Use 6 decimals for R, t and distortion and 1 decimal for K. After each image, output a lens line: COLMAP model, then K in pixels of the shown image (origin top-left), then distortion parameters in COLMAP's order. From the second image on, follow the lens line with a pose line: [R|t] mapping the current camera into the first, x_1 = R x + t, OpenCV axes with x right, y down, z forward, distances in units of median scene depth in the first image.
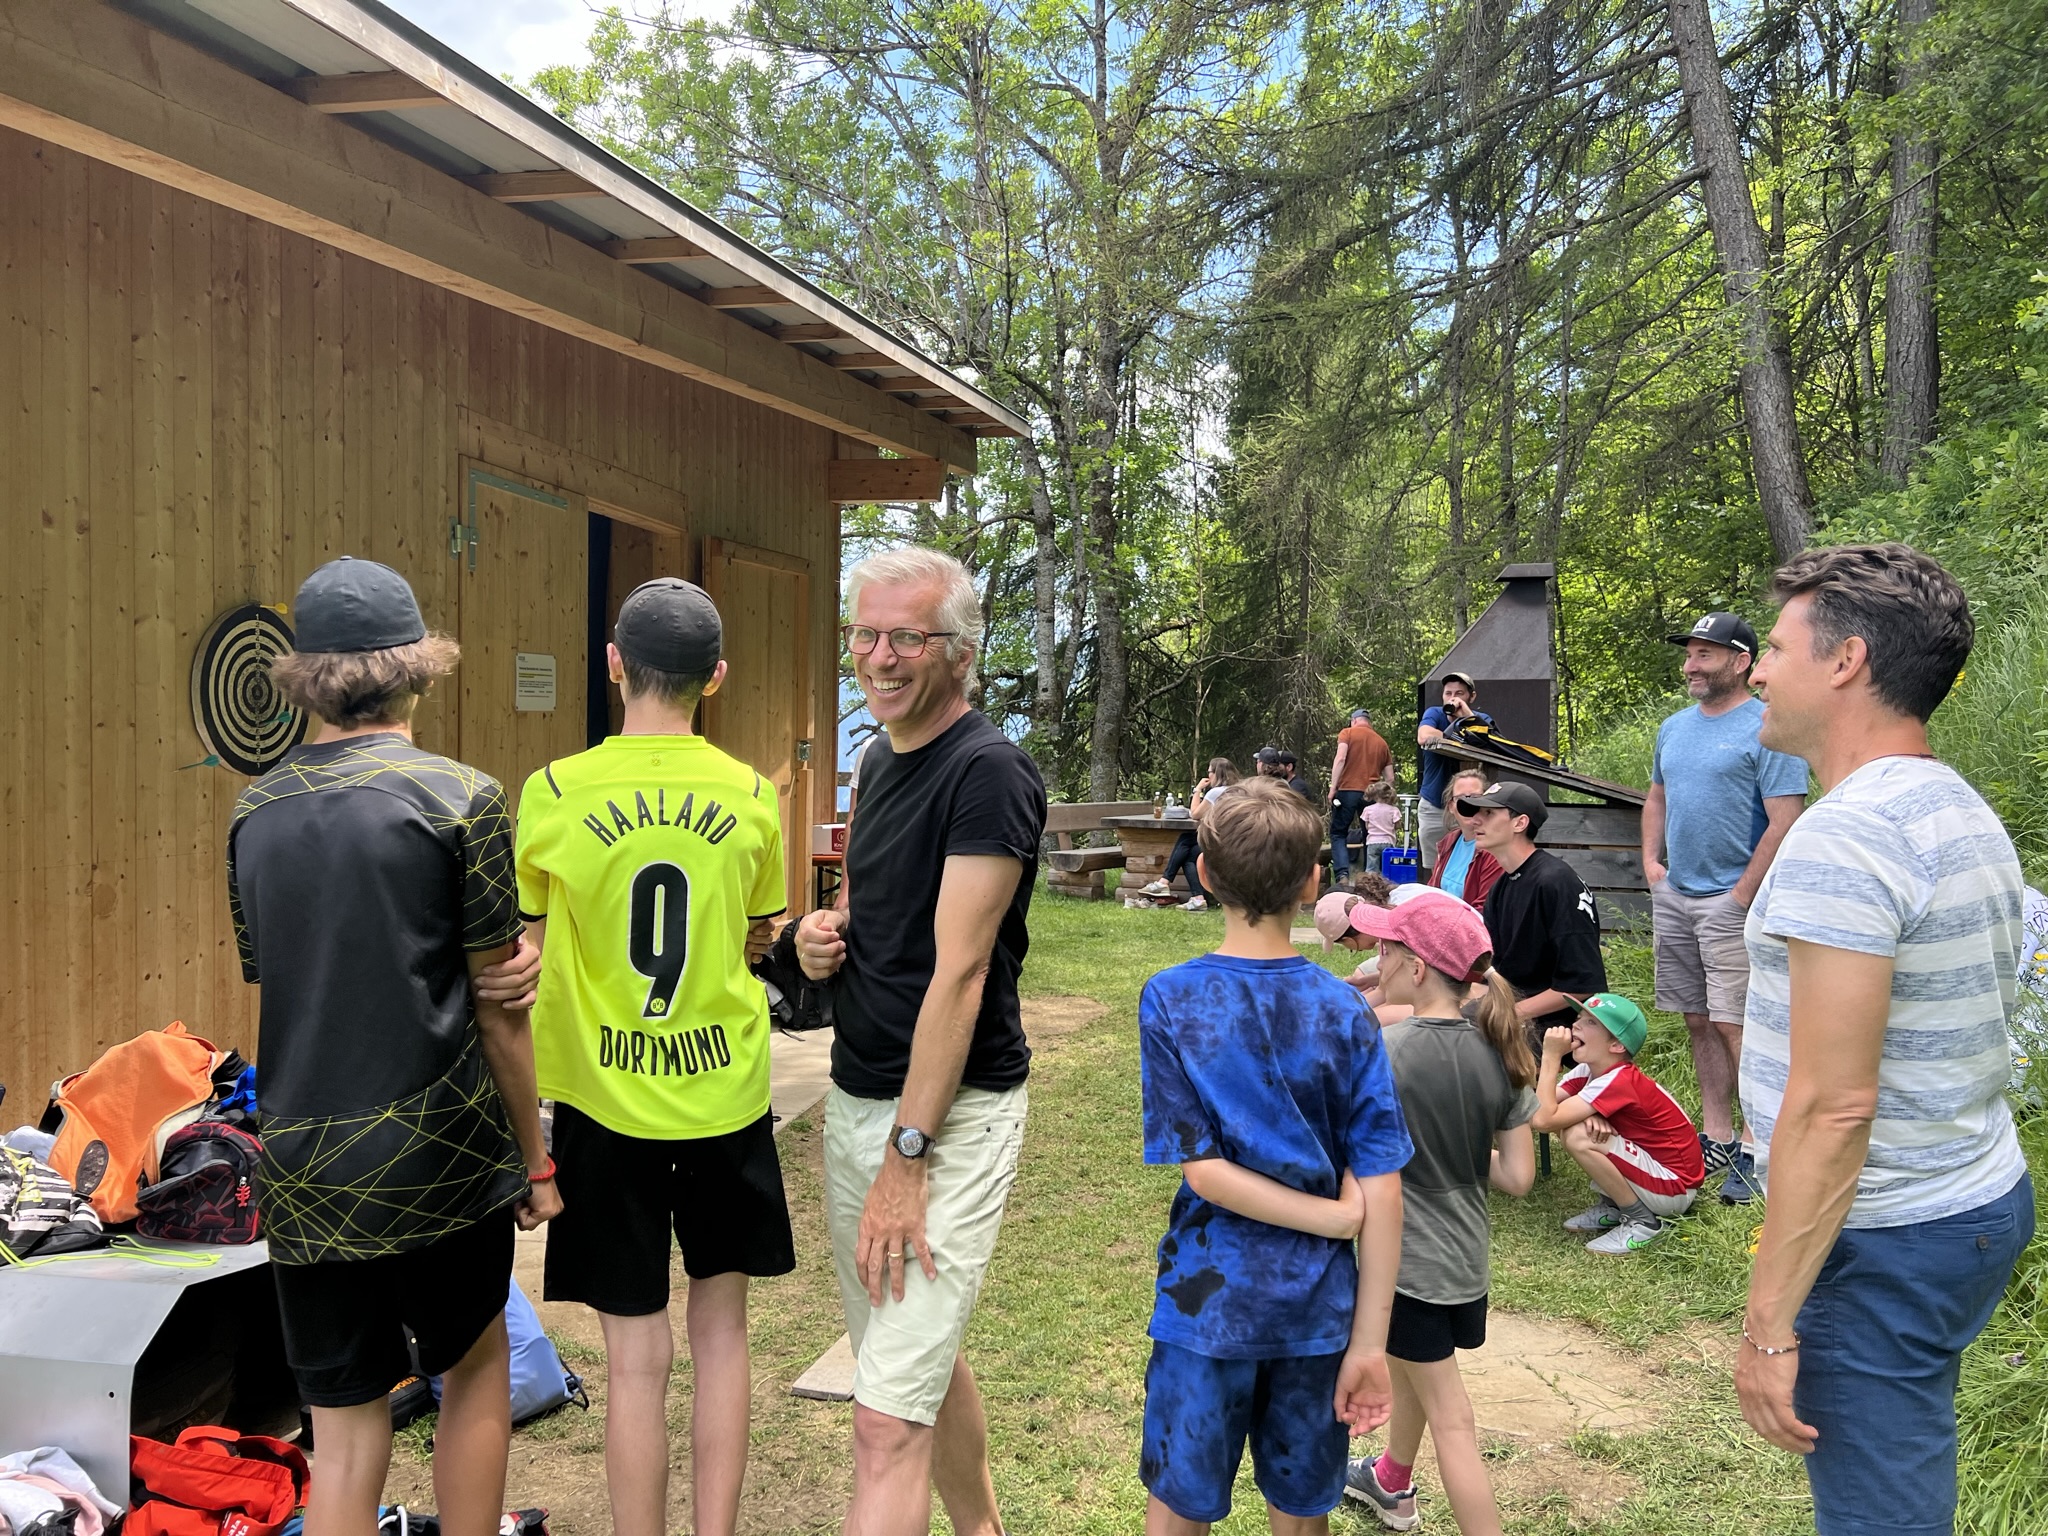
lens RADIAL K [[1534.9, 0, 1041.2], [0, 1534.9, 789.0], [0, 0, 1]] dist [0.061391, -0.066337]
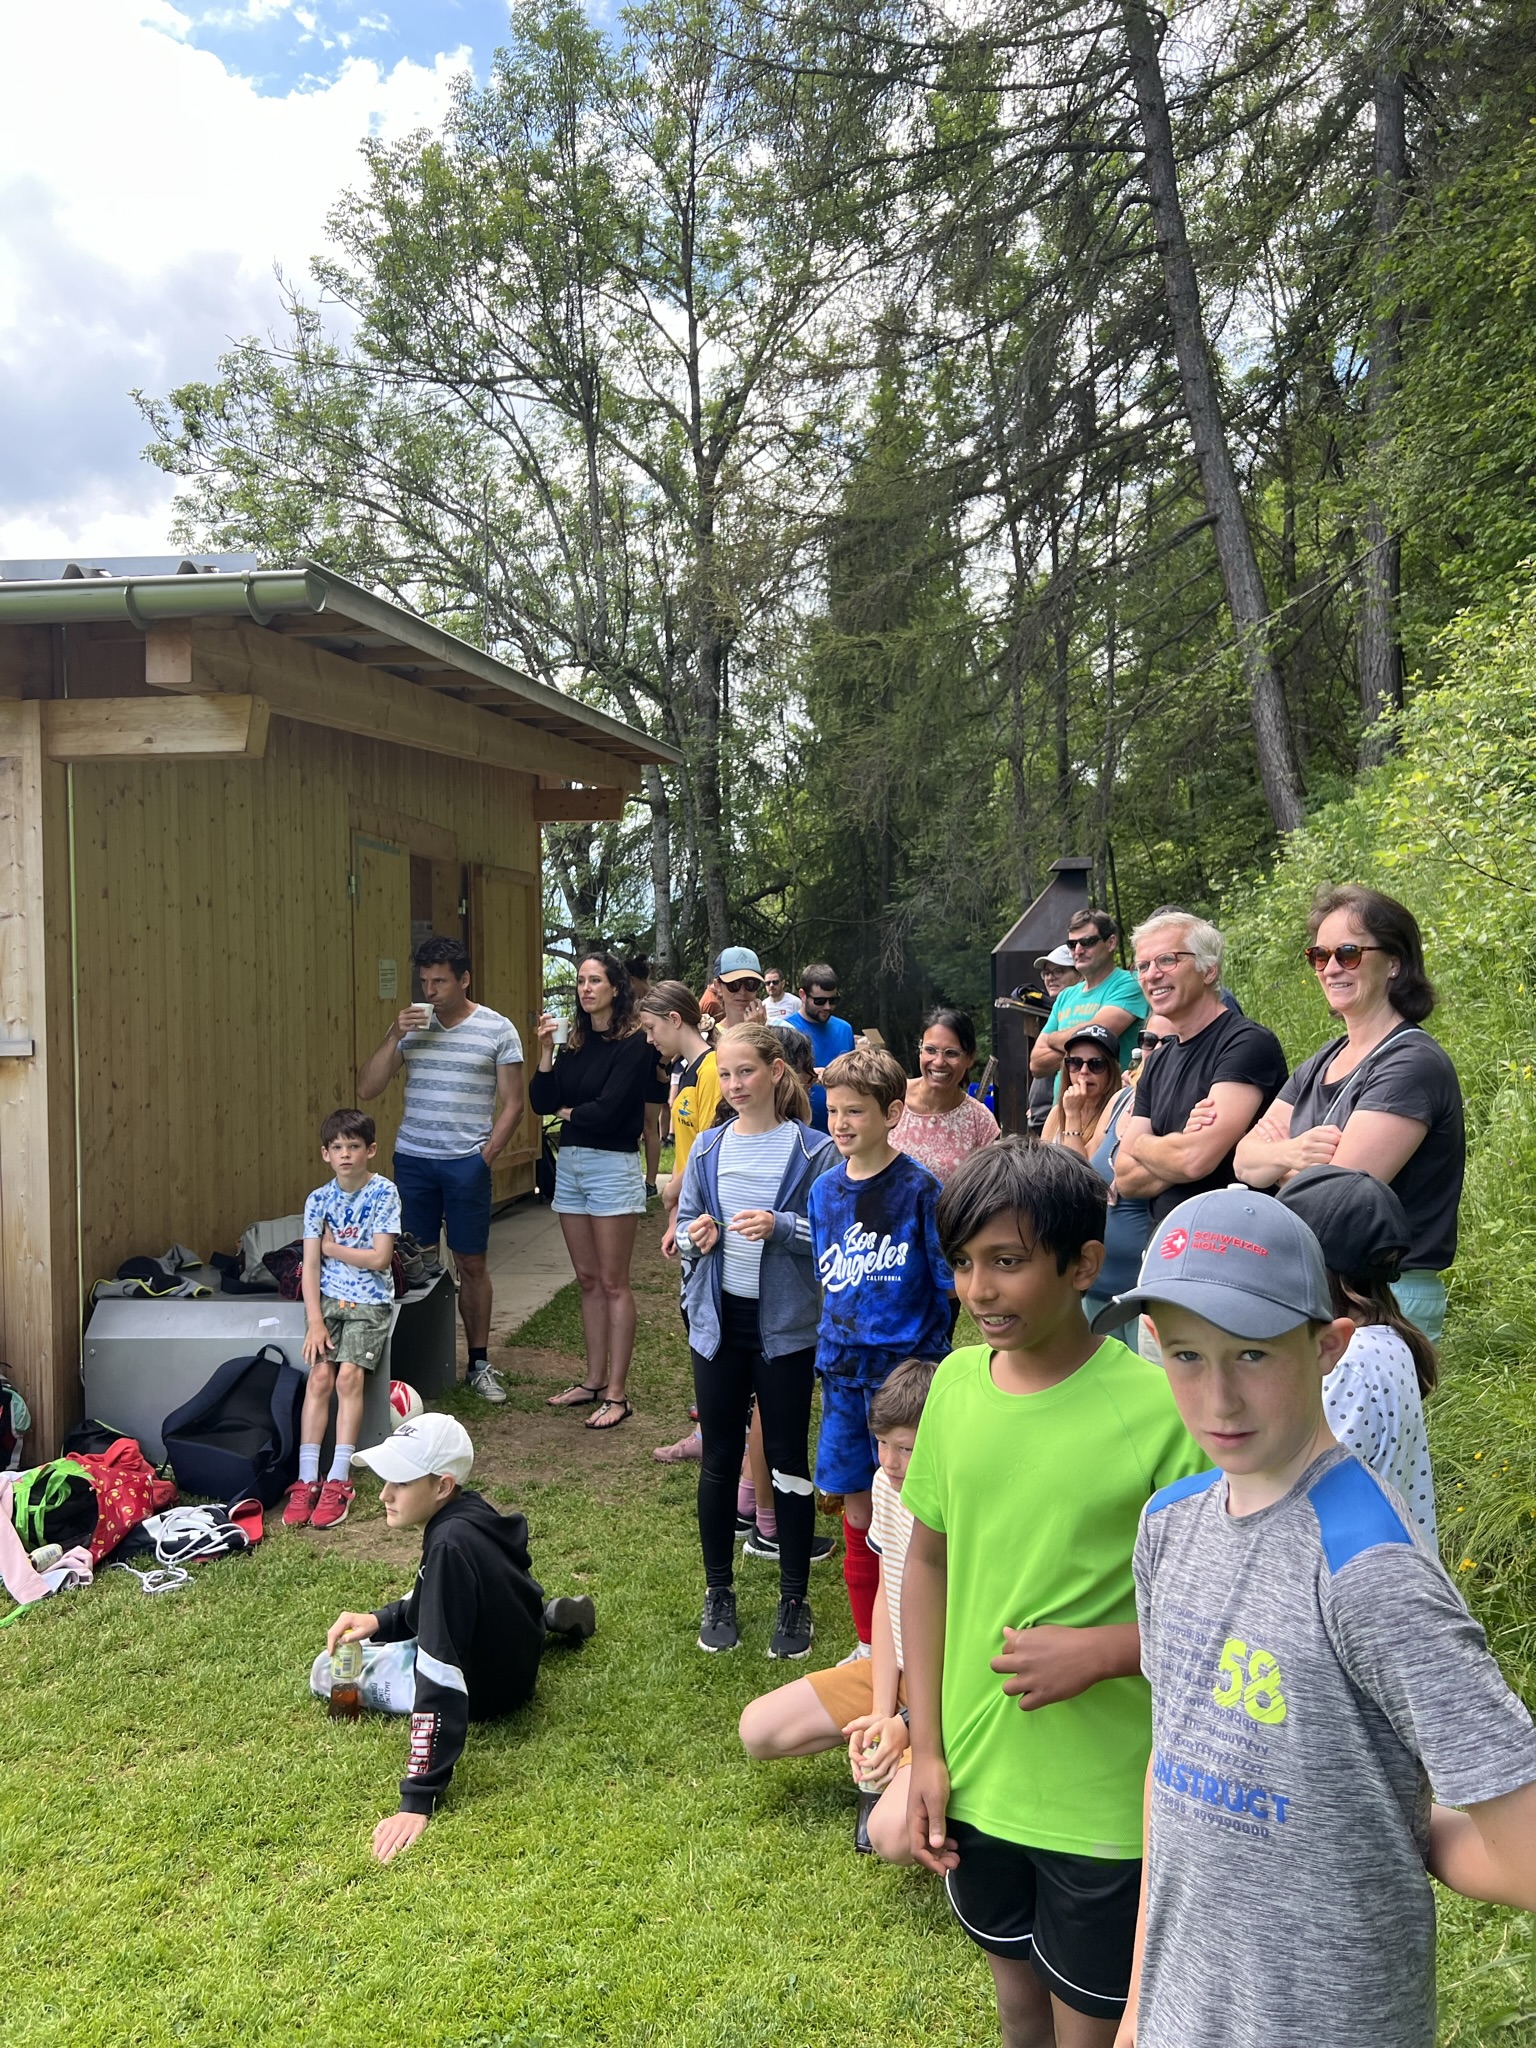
lens RADIAL K [[1534.9, 0, 762.9], [0, 1534.9, 1033.3], [0, 0, 1]] dist [0.061391, -0.066337]
pose [[0.995468, -0.020992, 0.092752, -0.039010], [0.021397, 0.999765, -0.003369, -0.002329], [-0.092660, 0.005339, 0.995684, -0.158038]]
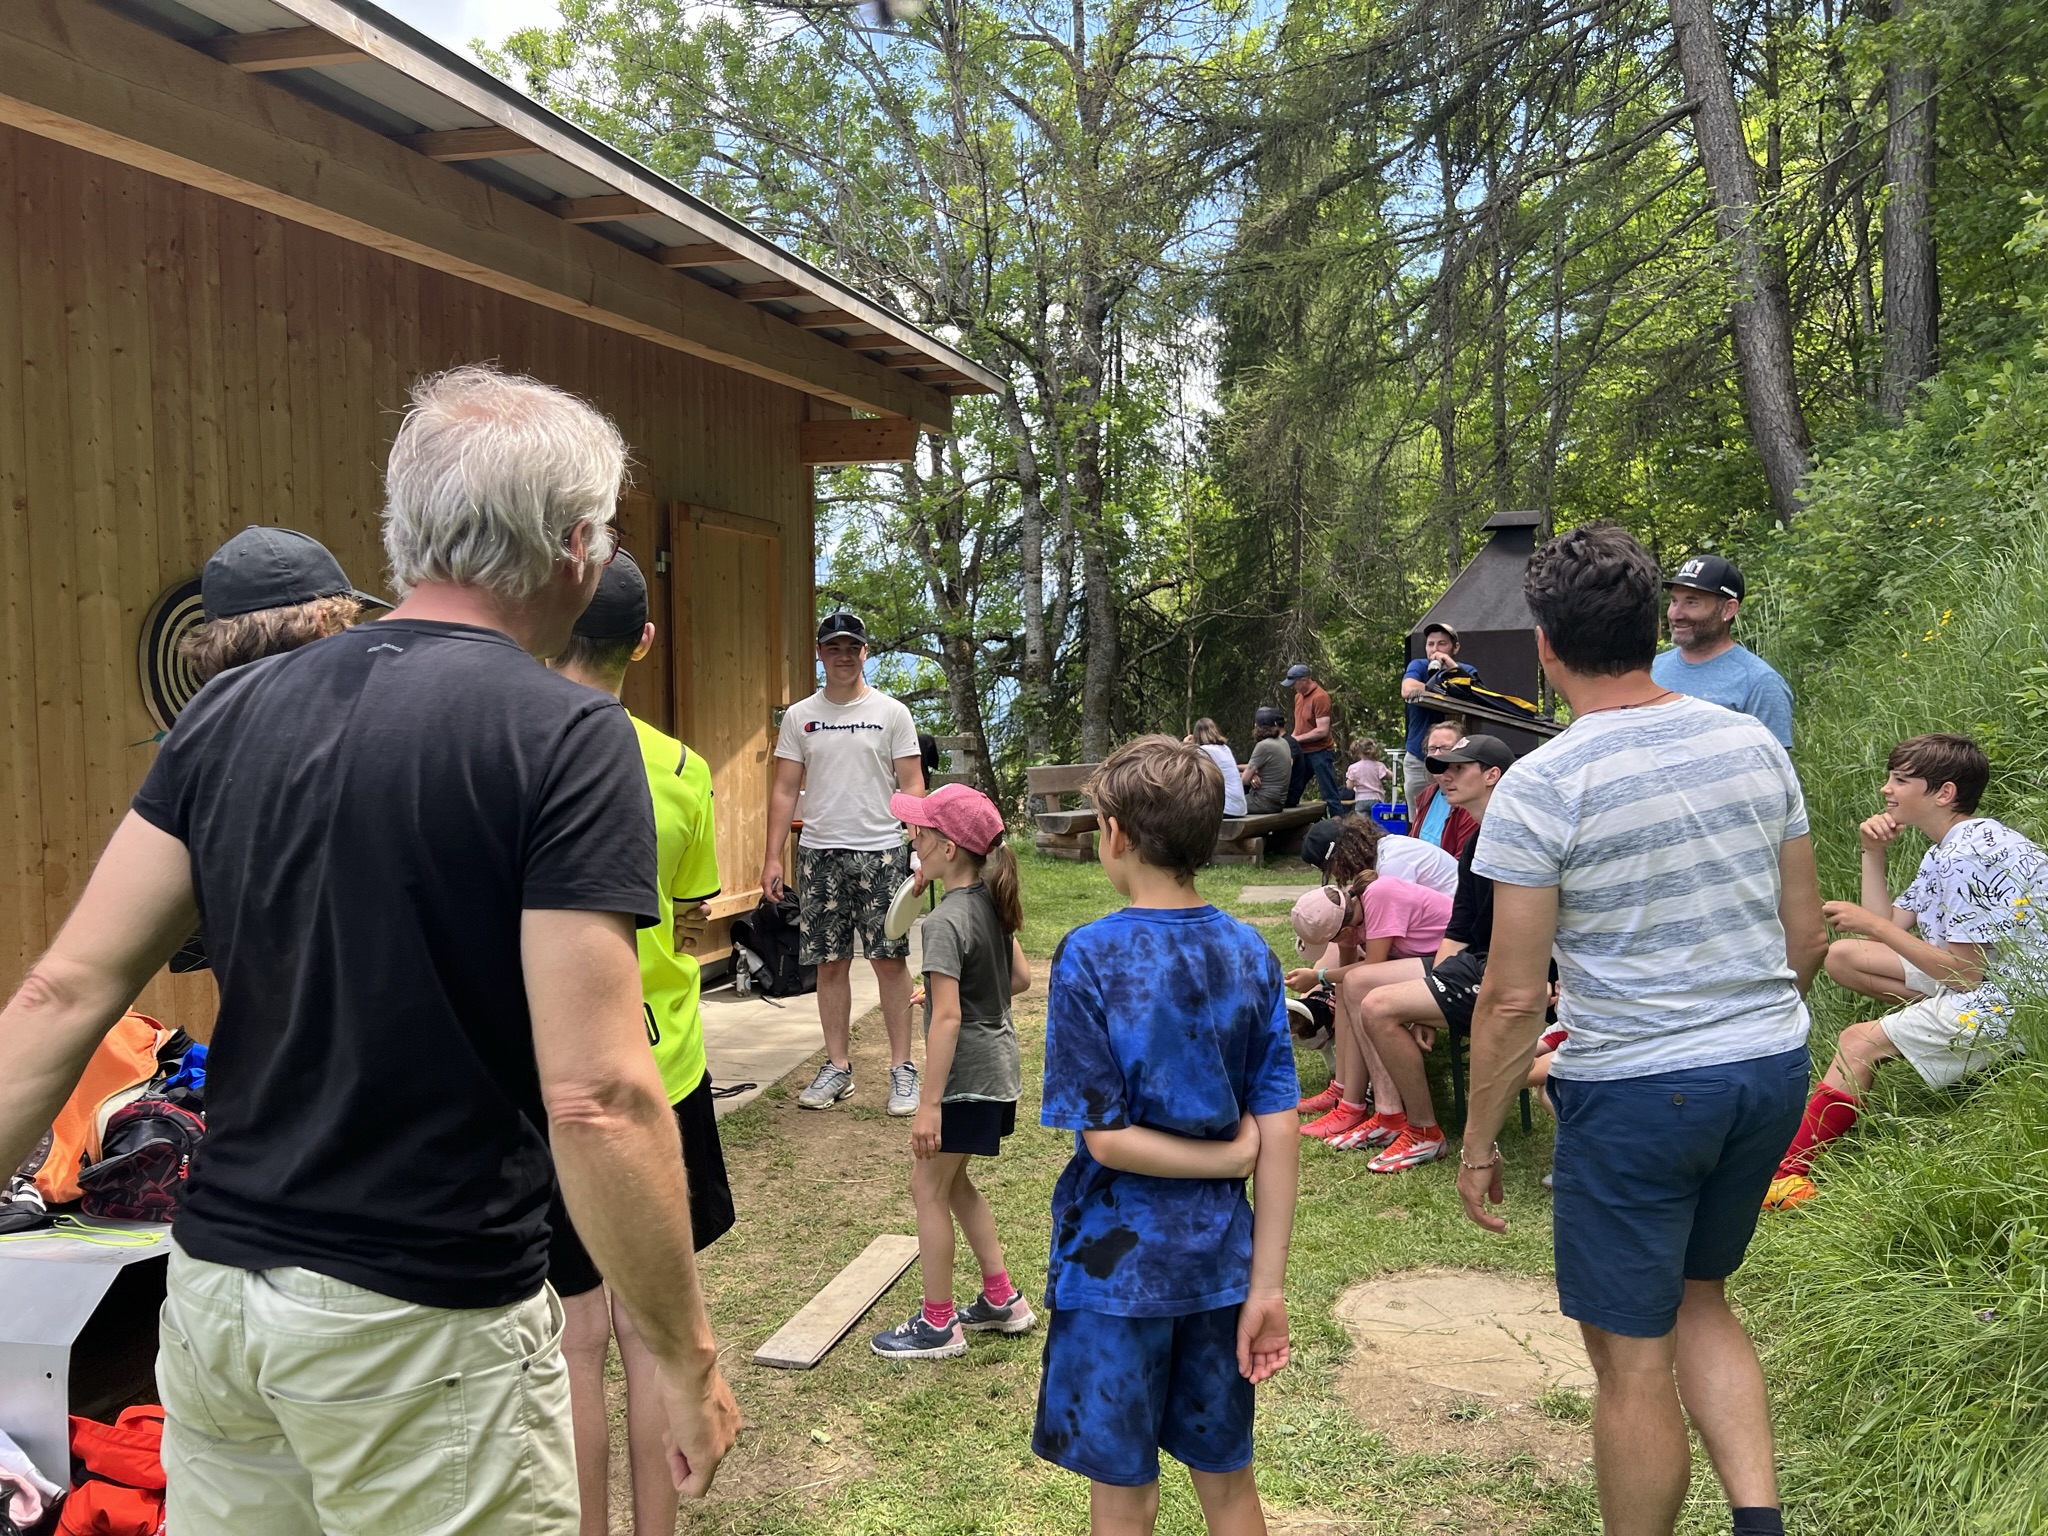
lens RADIAL K [[1534.9, 0, 1013.0], [0, 1534.9, 789.1], [0, 0, 1]] dist [0.061391, -0.066337]
pose [[0.999655, -0.018894, -0.018243, 0.007806], [0.019332, 0.999522, 0.024121, 0.000467], [0.017778, -0.024465, 0.999543, 0.004731]]
